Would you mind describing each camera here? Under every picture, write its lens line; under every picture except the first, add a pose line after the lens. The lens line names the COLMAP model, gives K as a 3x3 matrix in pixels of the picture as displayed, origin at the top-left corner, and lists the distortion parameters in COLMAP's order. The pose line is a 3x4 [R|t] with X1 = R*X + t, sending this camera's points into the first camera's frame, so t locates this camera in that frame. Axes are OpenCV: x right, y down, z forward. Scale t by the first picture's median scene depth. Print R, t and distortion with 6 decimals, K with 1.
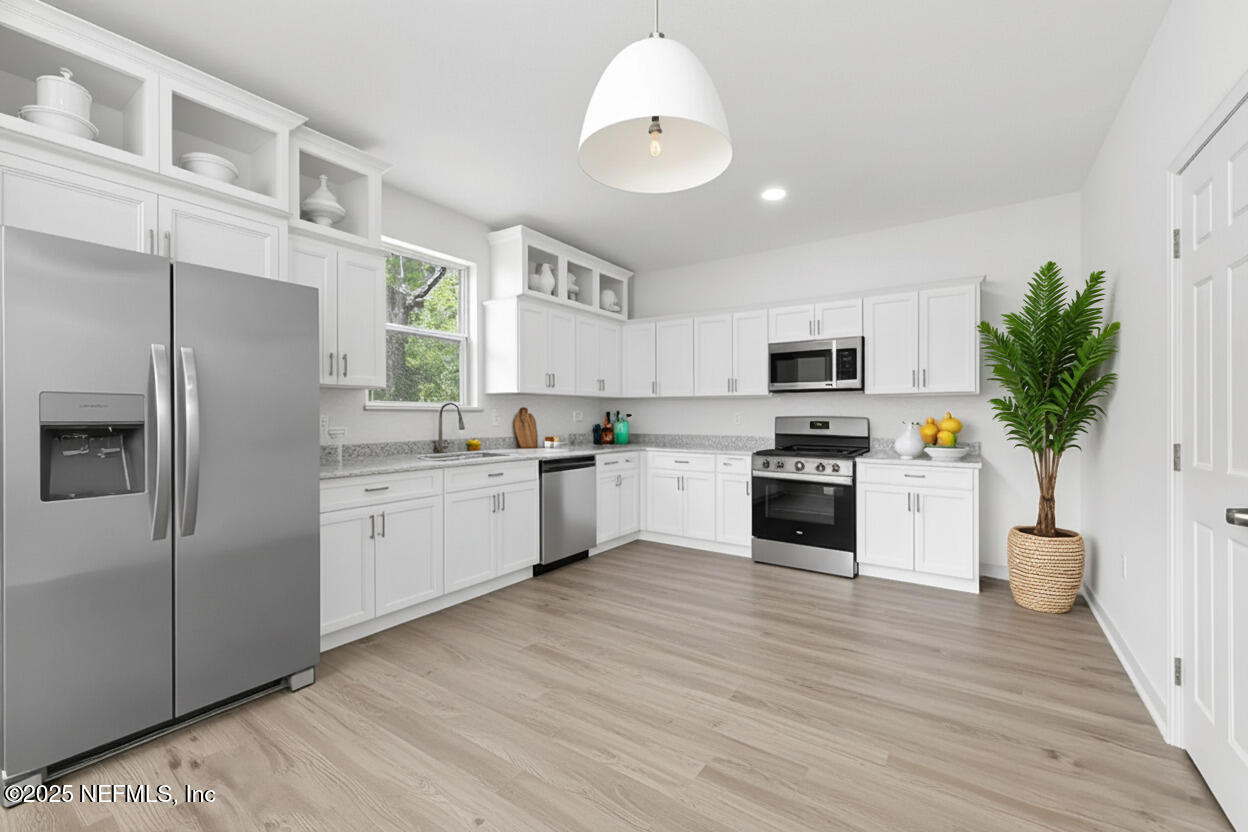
lens RADIAL K [[481.7, 0, 635.2], [0, 481.7, 419.3], [0, 0, 1]] dist [-0.001162, -0.000023]
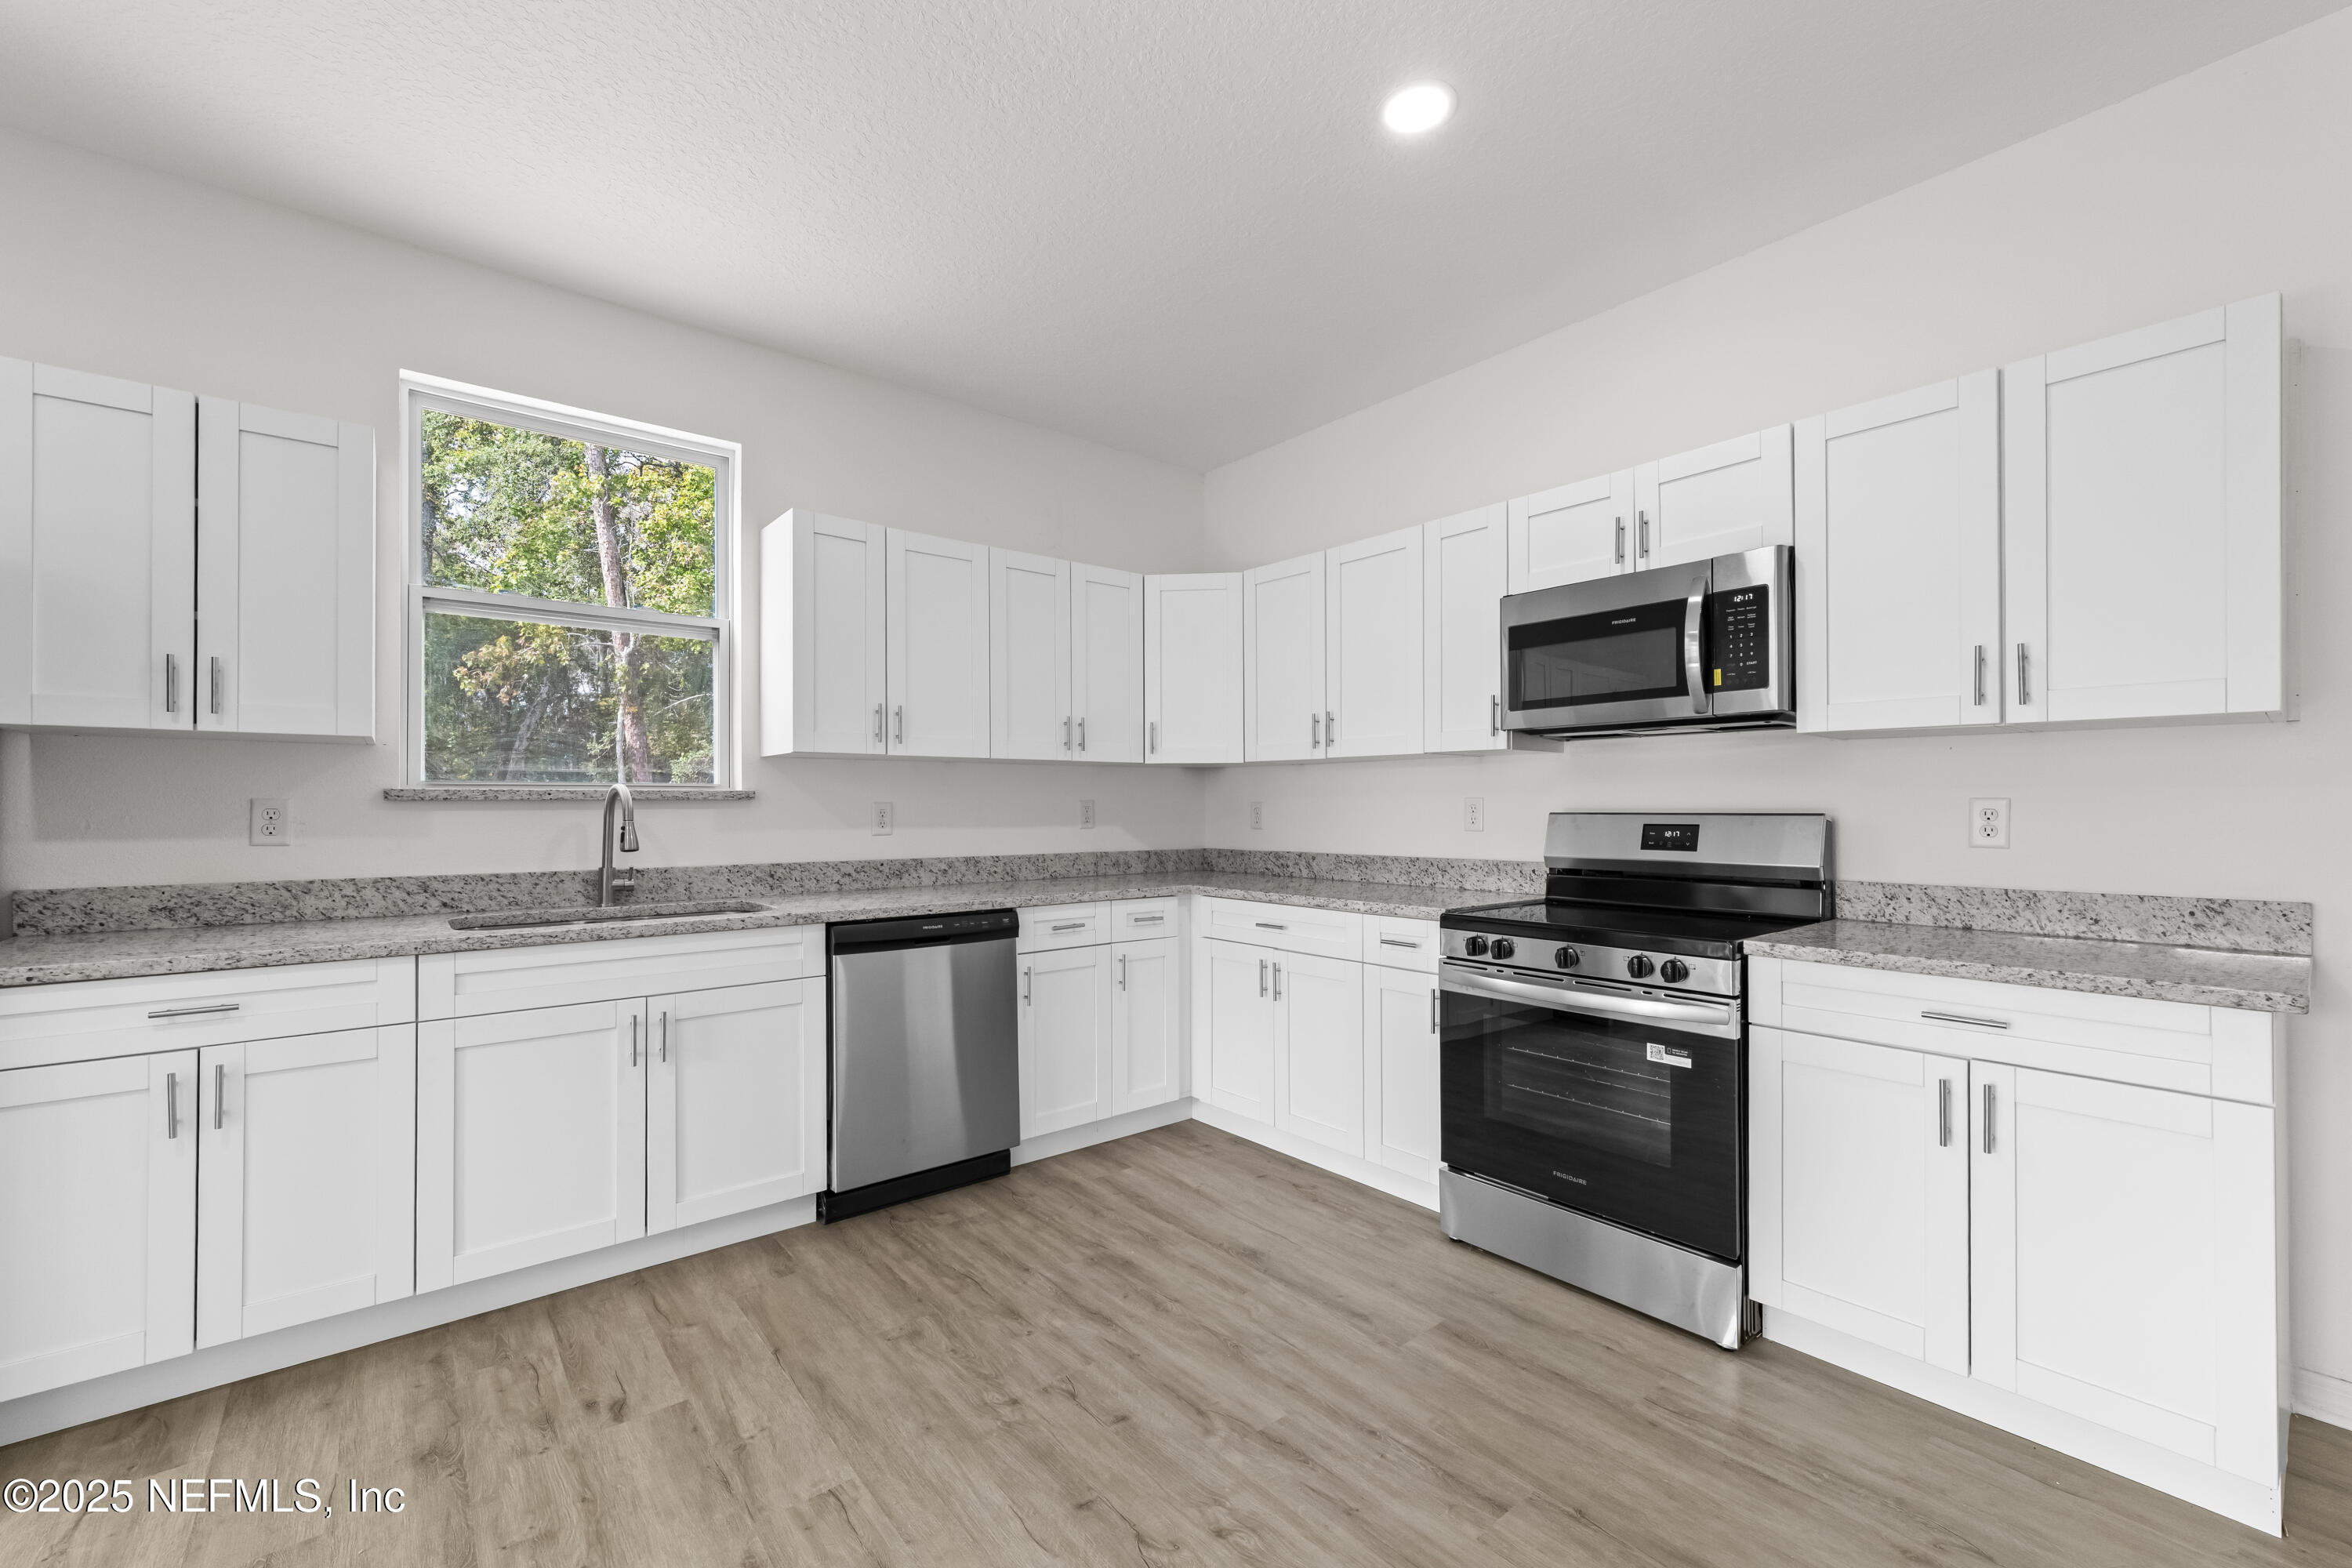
lens RADIAL K [[949.2, 0, 1165.5], [0, 949.2, 792.6], [0, 0, 1]] dist [0.001852, -0.000063]
pose [[0.960701, -0.004917, -0.277542, 0.247832], [0.001345, 0.999914, -0.013061, -0.010046], [0.277583, 0.012175, 0.960625, 0.300175]]
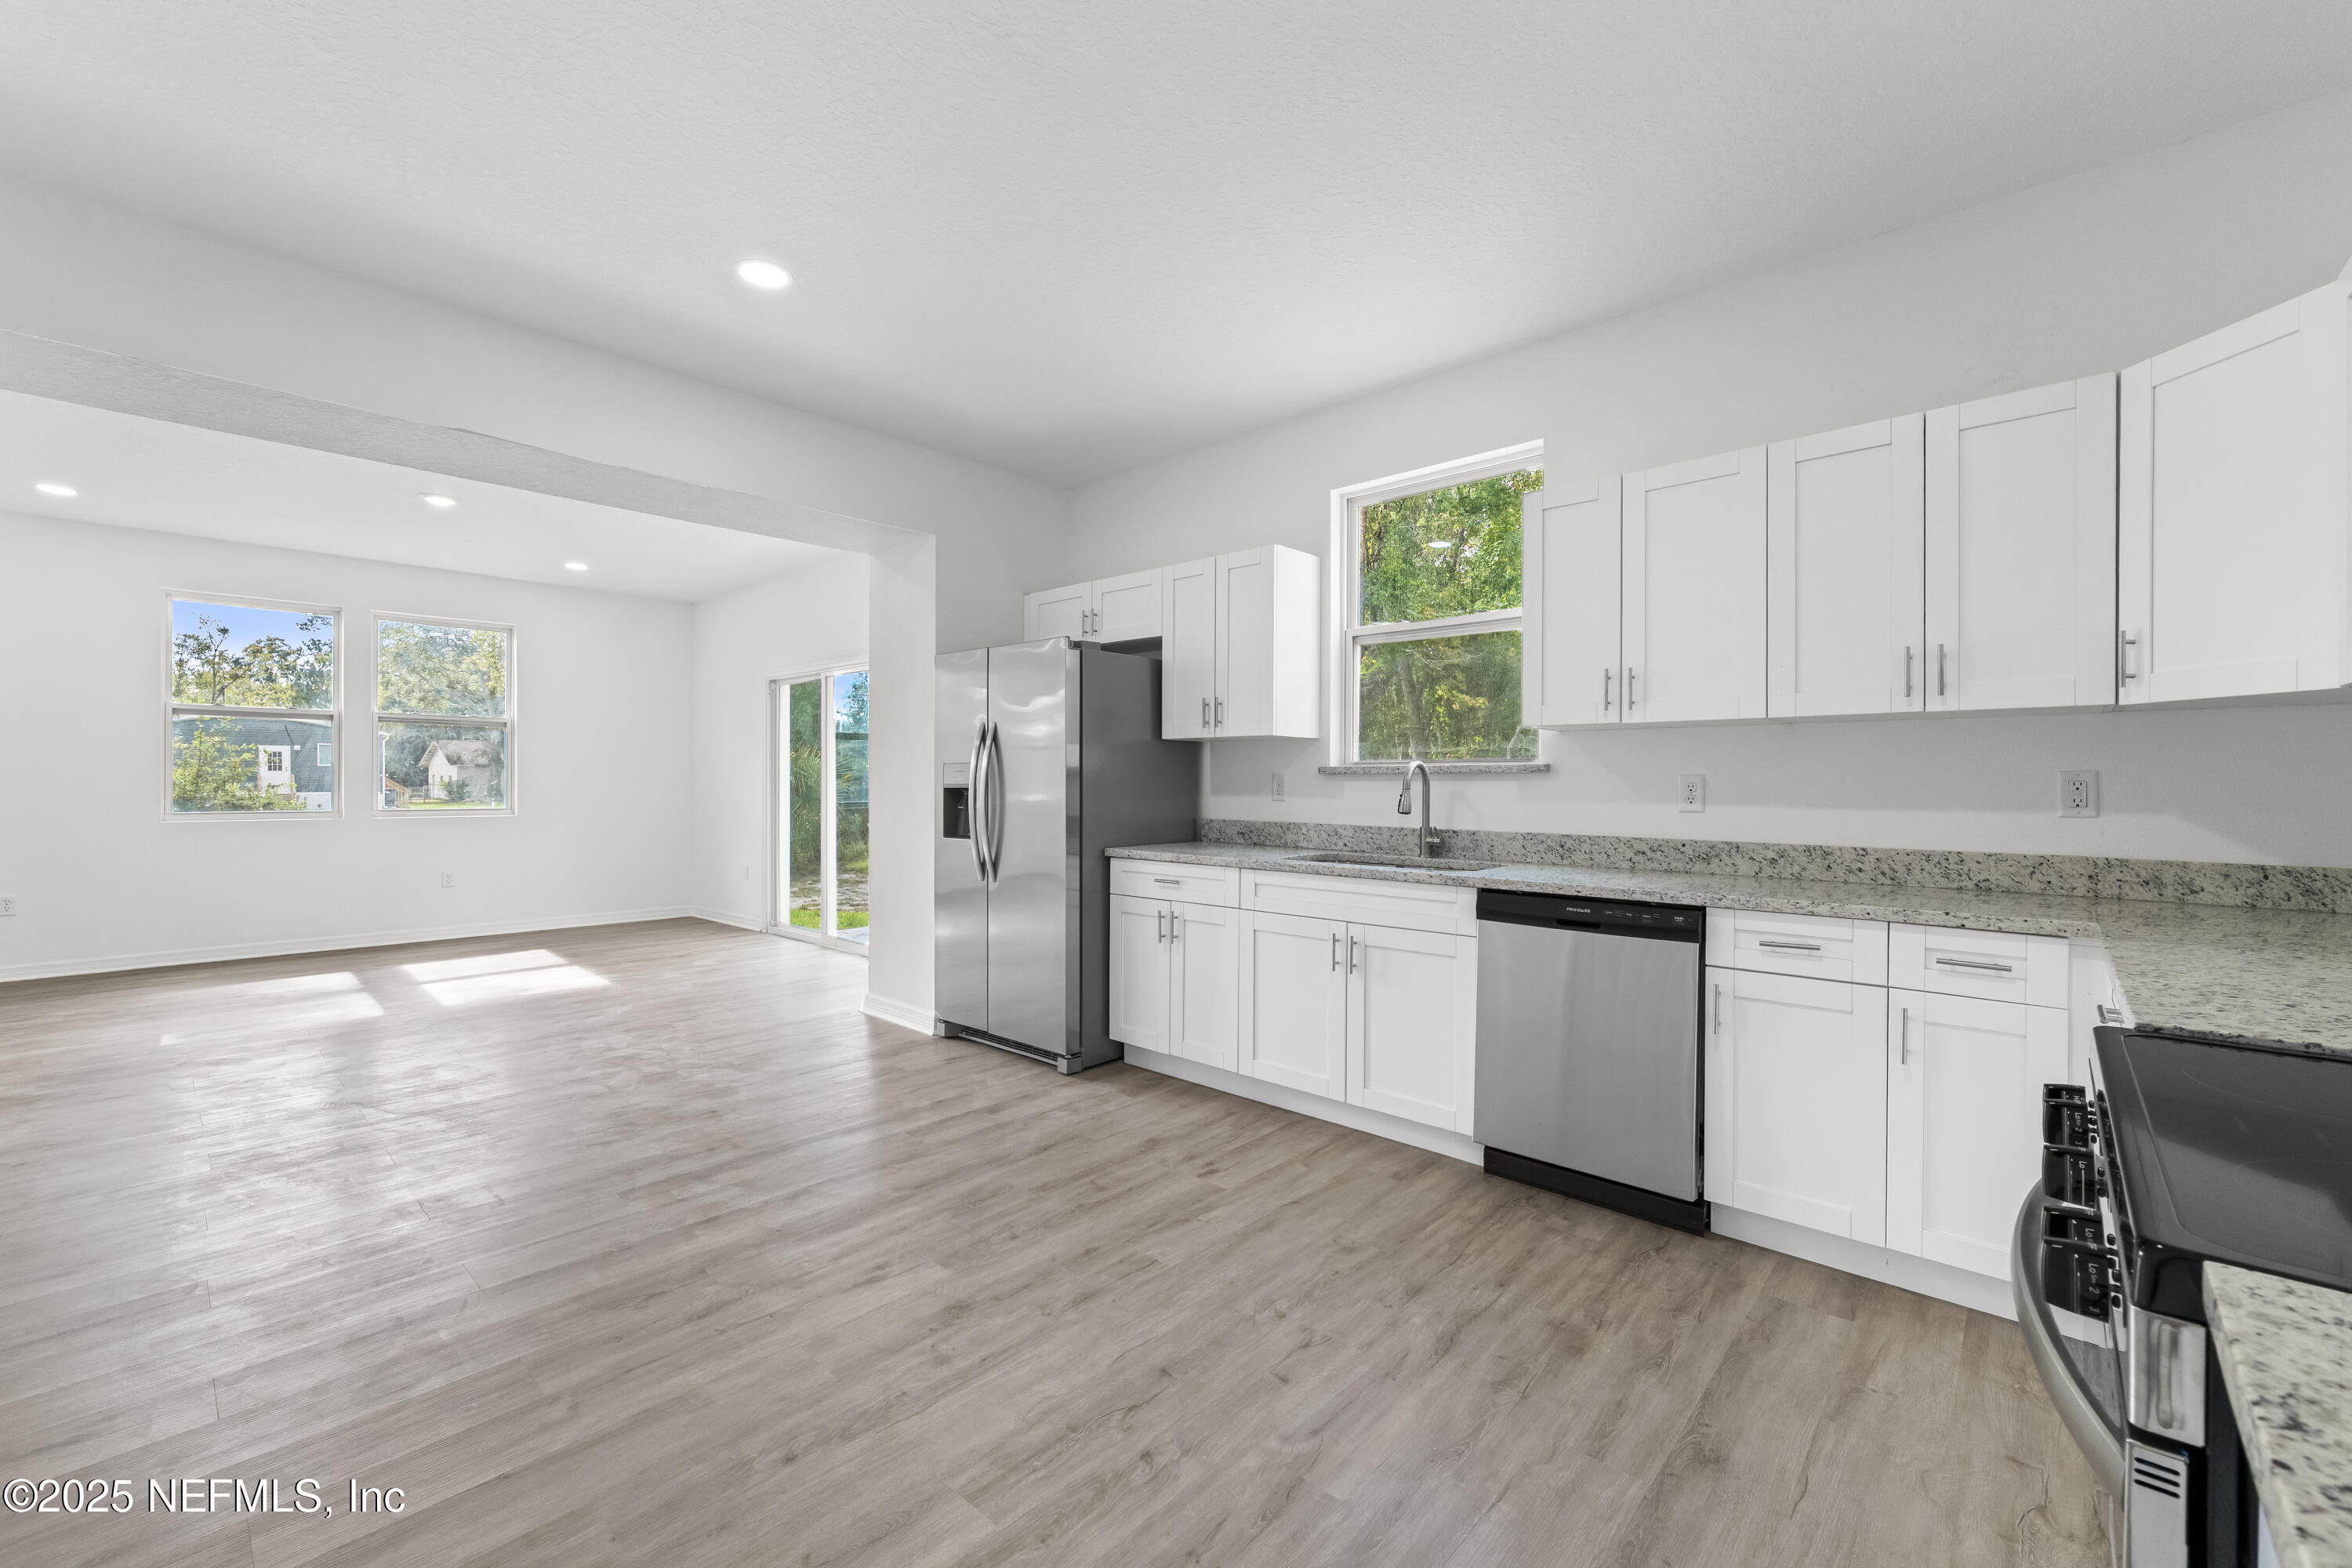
lens RADIAL K [[949.2, 0, 1174.1], [0, 949.2, 780.8], [0, 0, 1]] dist [0.001852, -0.000063]
pose [[-0.131039, 0.000121, -0.991377, 0.573184], [-0.004026, 0.999992, 0.000654, -0.006768], [0.991369, 0.004077, -0.131038, 0.754279]]
